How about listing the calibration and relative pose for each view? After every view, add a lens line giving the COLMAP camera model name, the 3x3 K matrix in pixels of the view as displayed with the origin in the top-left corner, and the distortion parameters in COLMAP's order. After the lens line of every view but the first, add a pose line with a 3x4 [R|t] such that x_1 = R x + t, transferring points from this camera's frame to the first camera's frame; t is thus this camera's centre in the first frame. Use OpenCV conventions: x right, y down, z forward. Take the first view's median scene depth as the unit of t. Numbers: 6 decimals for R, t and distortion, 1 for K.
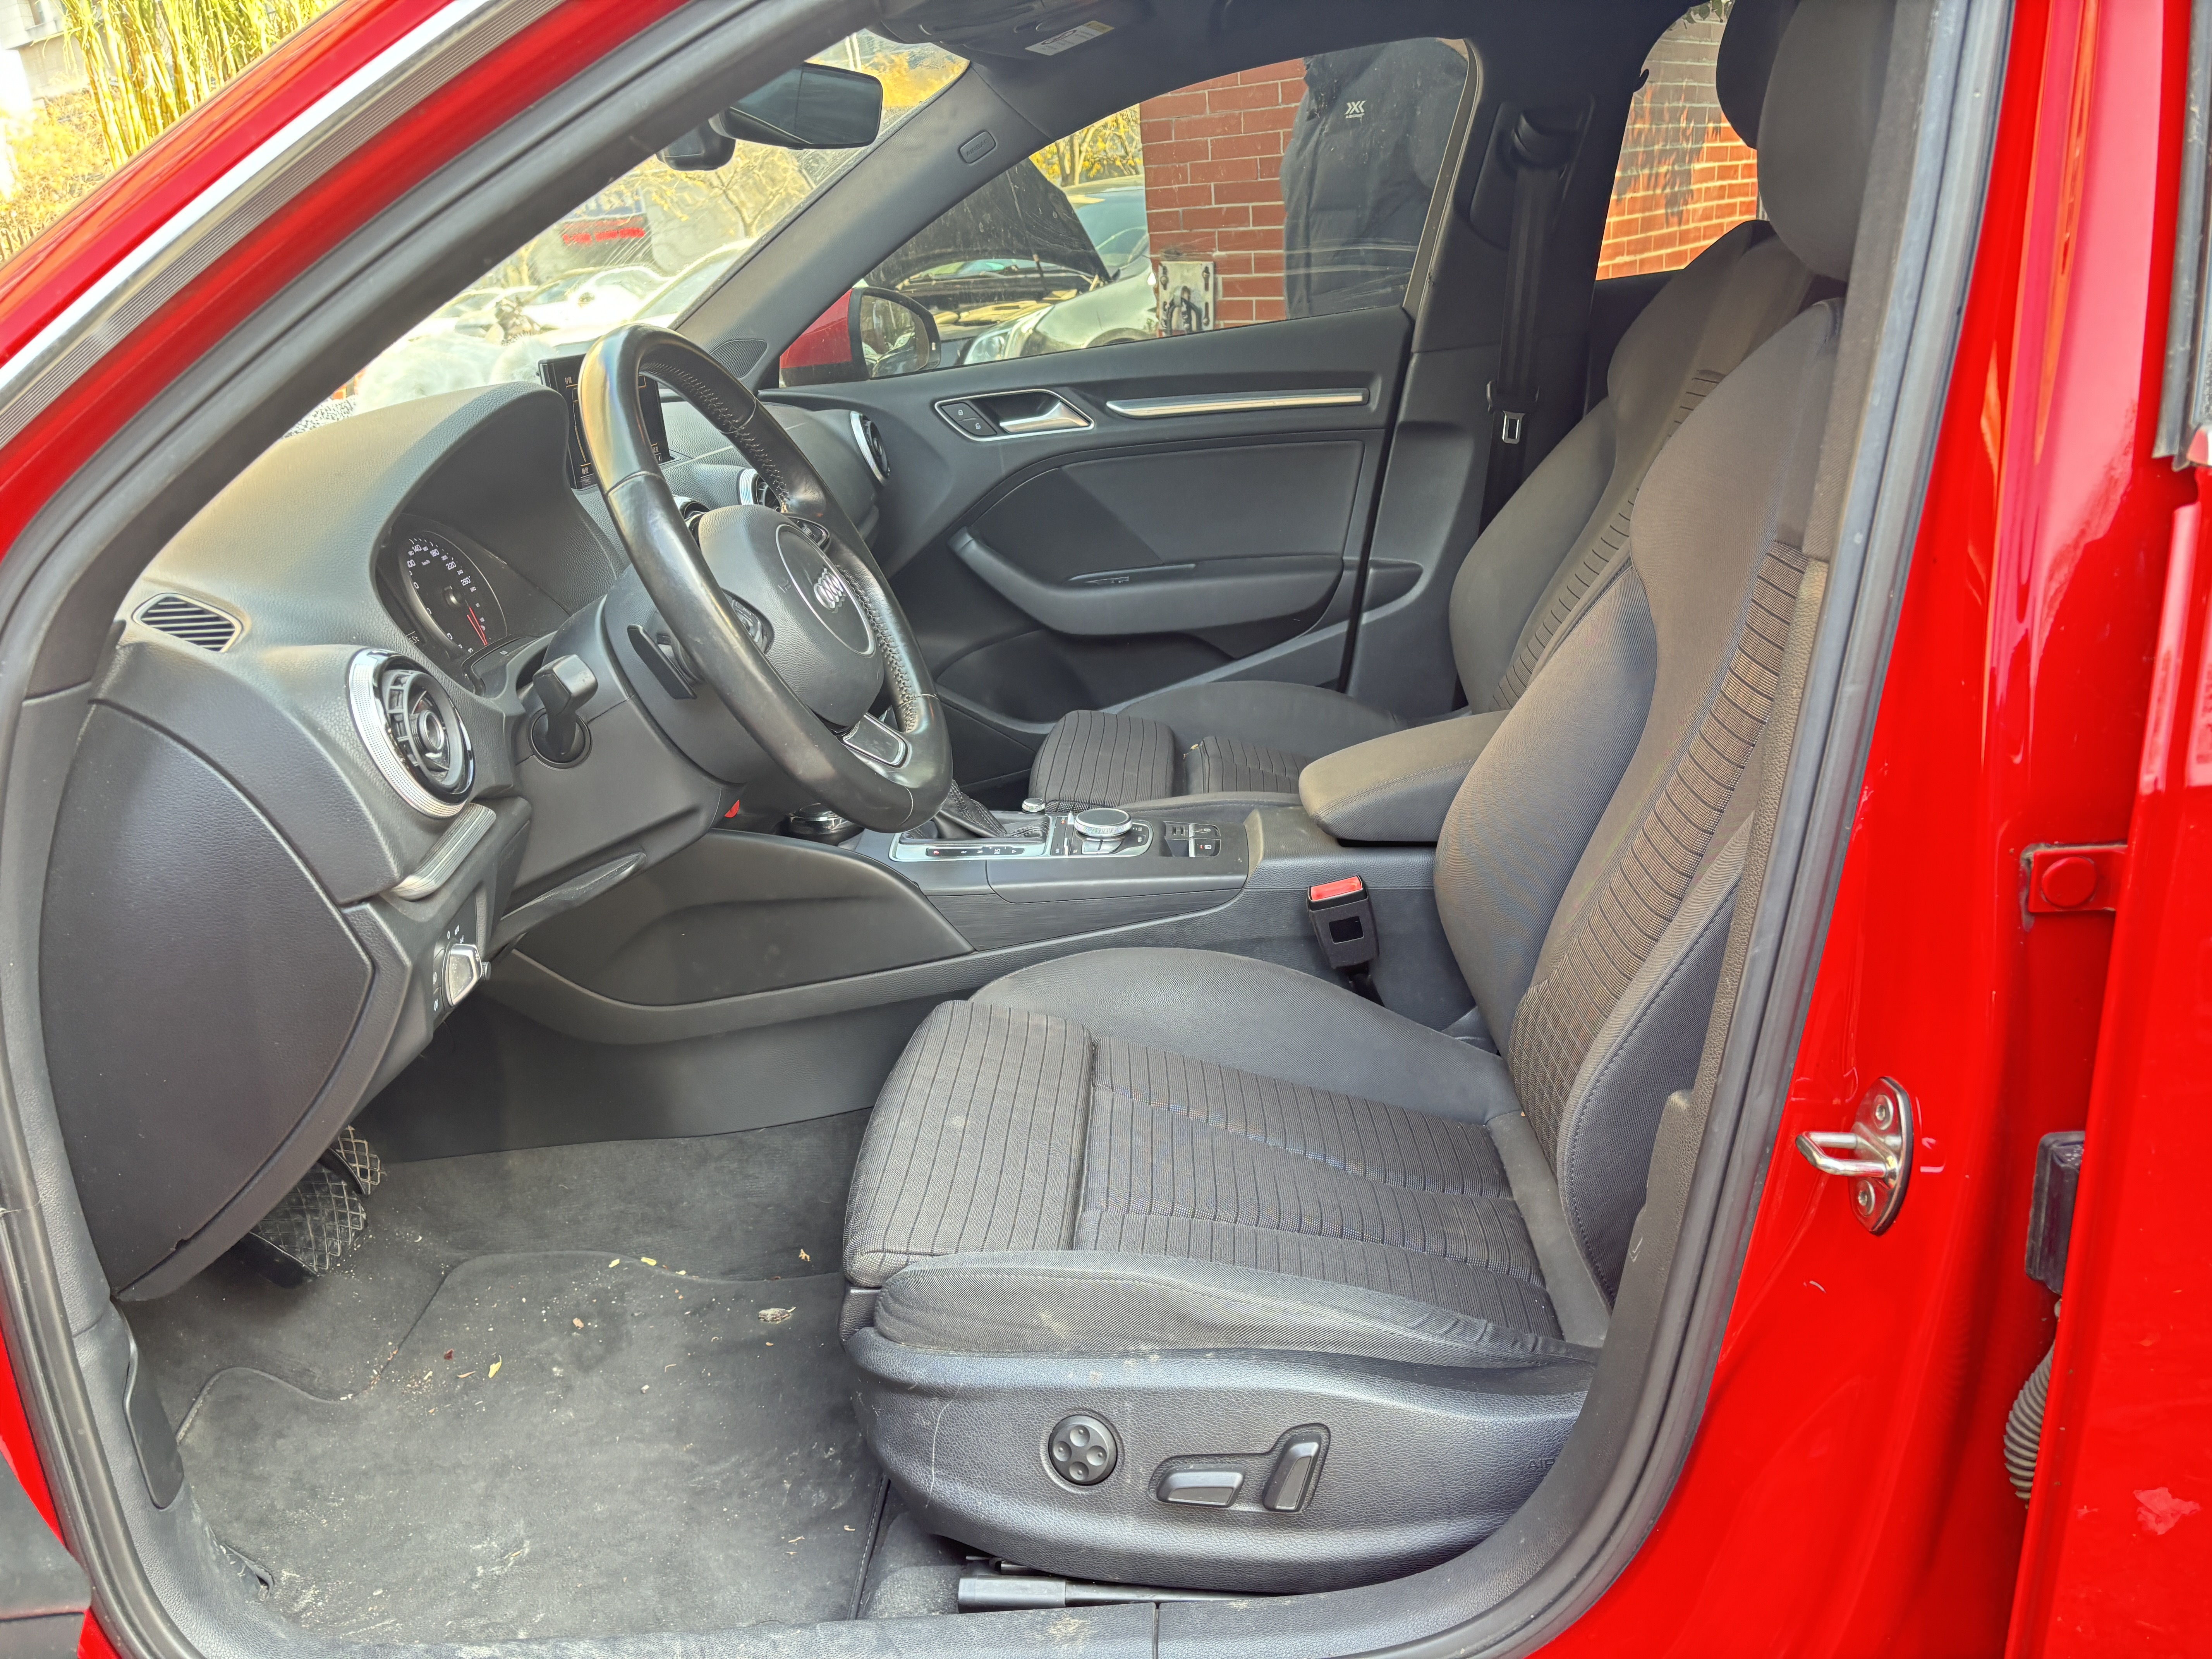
lens RADIAL K [[1665.7, 0, 1119.7], [0, 1665.7, 833.3], [0, 0, 1]] dist [0.053103, -0.042798]
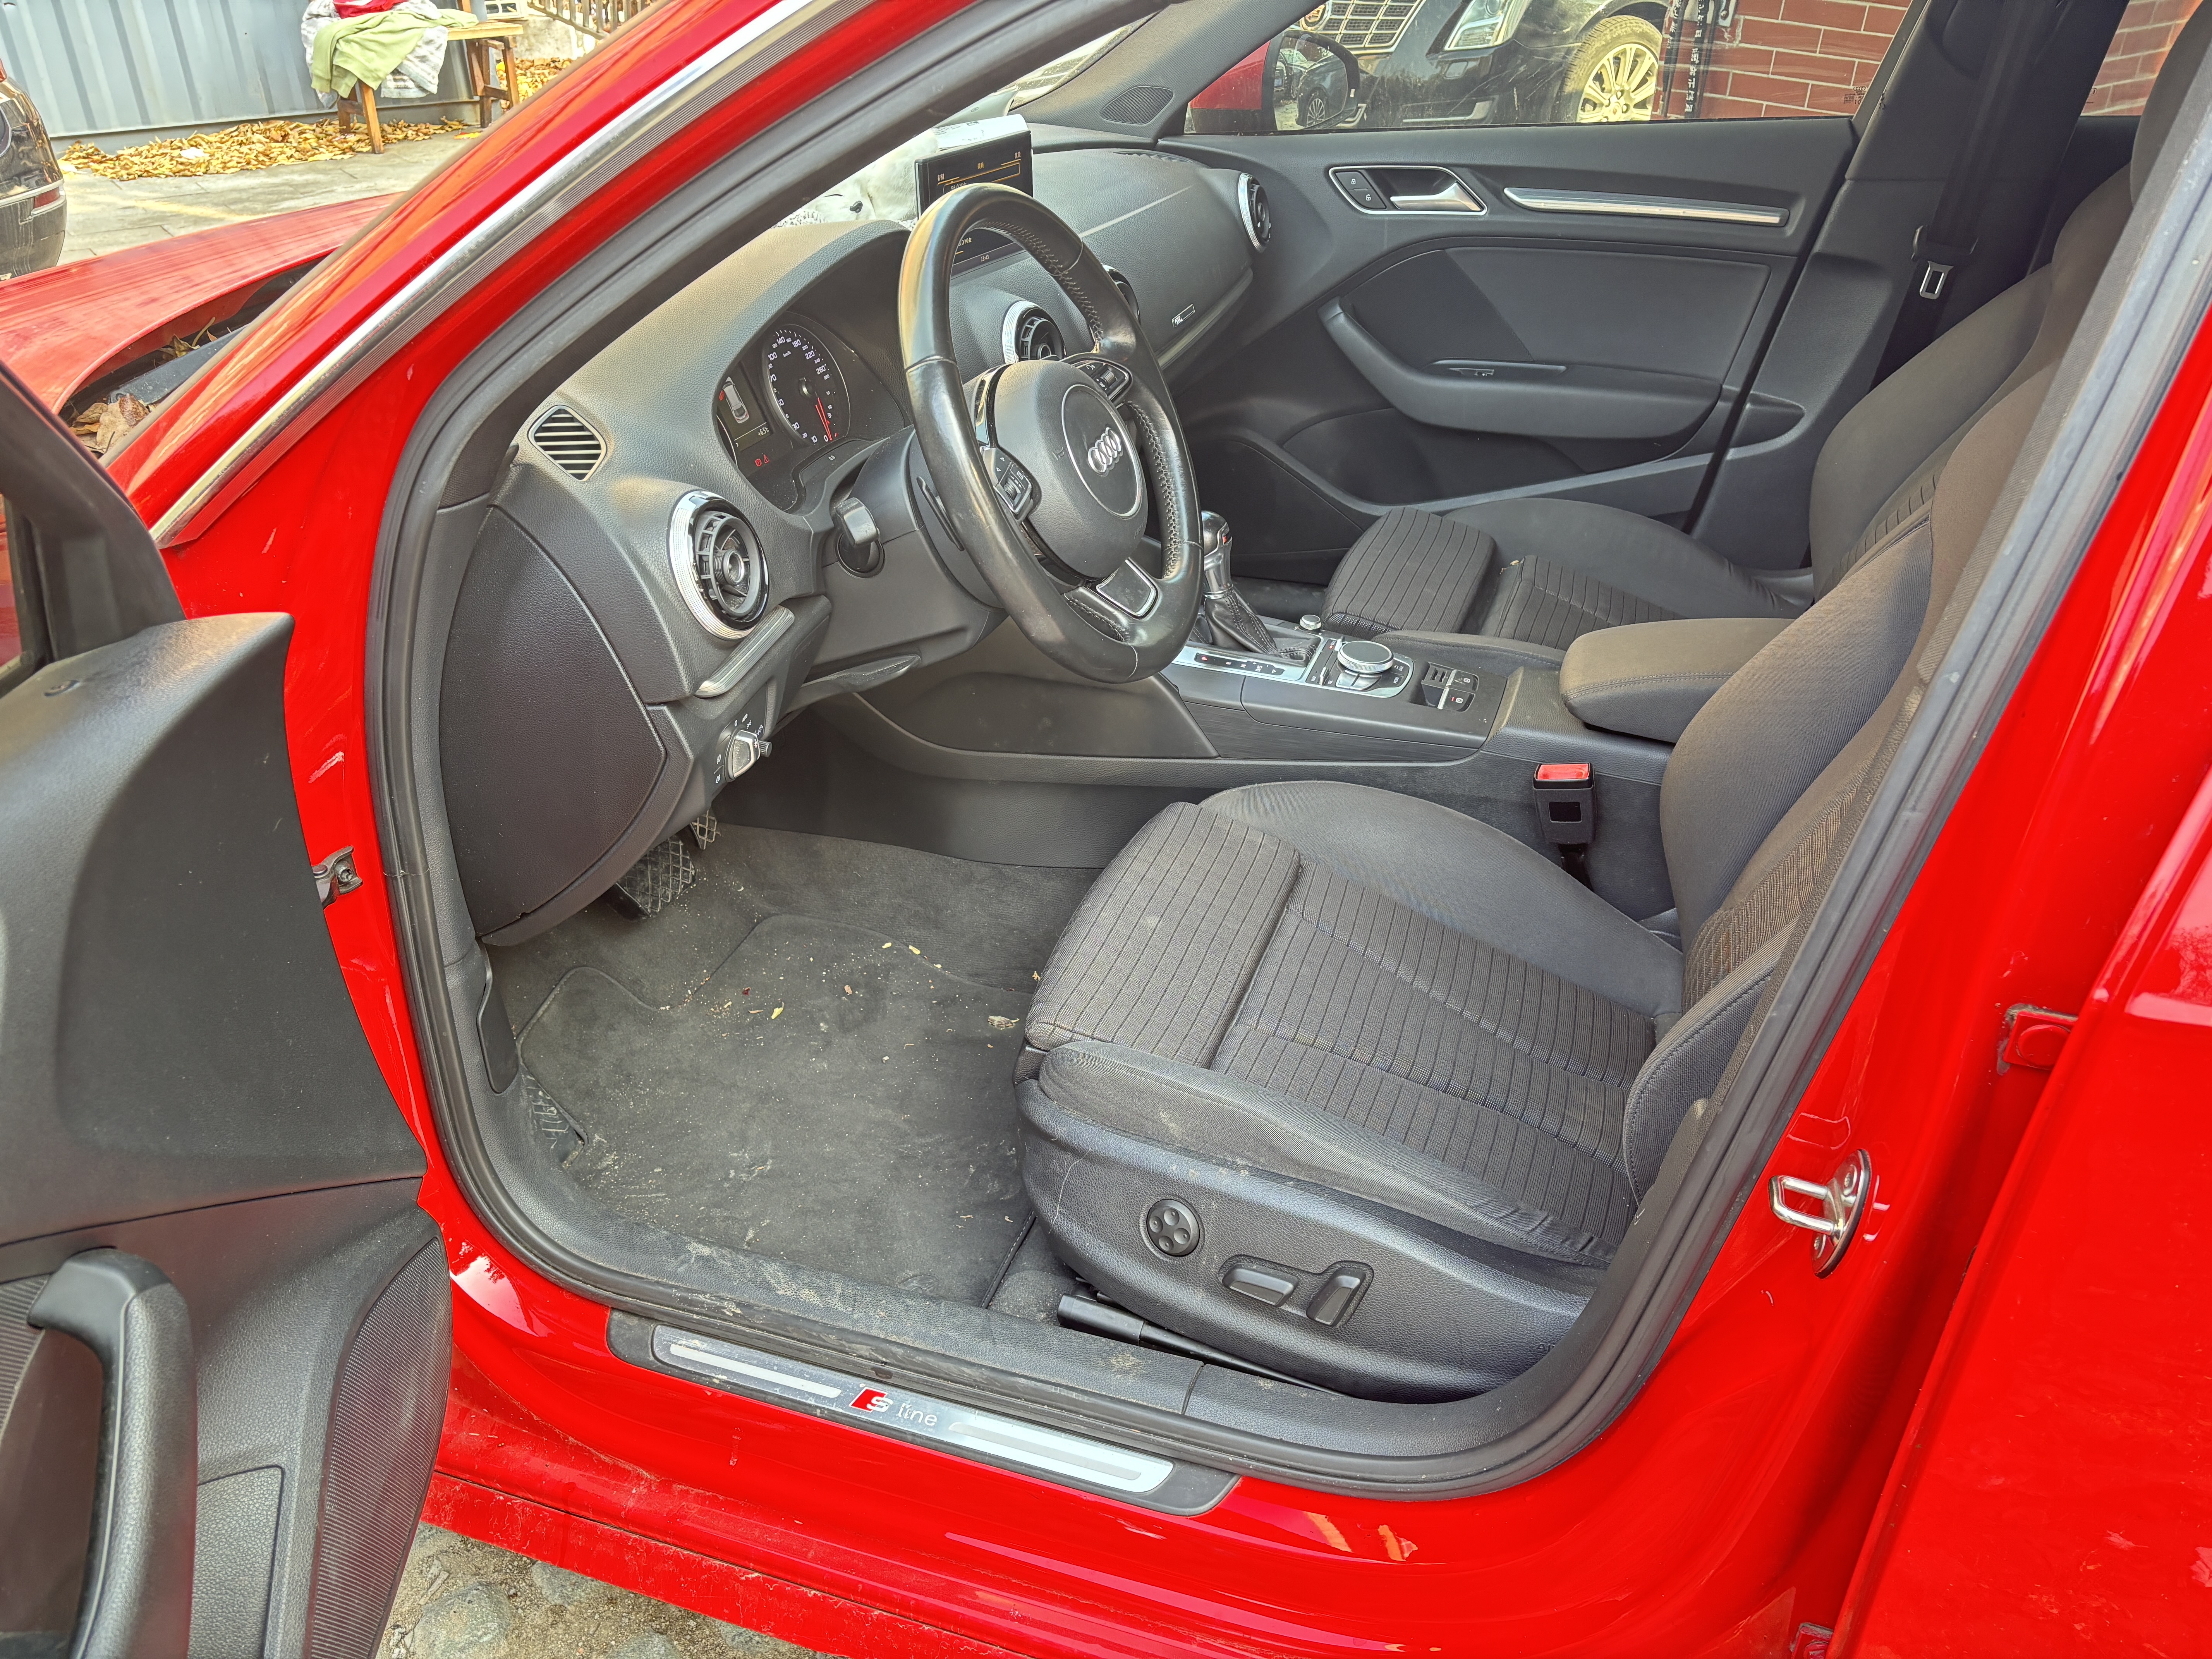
lens RADIAL K [[1641.9, 0, 1091.8], [0, 1641.9, 843.5], [0, 0, 1]] dist [0.102456, -0.120441]
pose [[0.953459, 0.210534, -0.215851, 0.089354], [-0.163011, 0.962150, 0.218393, -0.110400], [0.253660, -0.173043, 0.951689, -0.073184]]
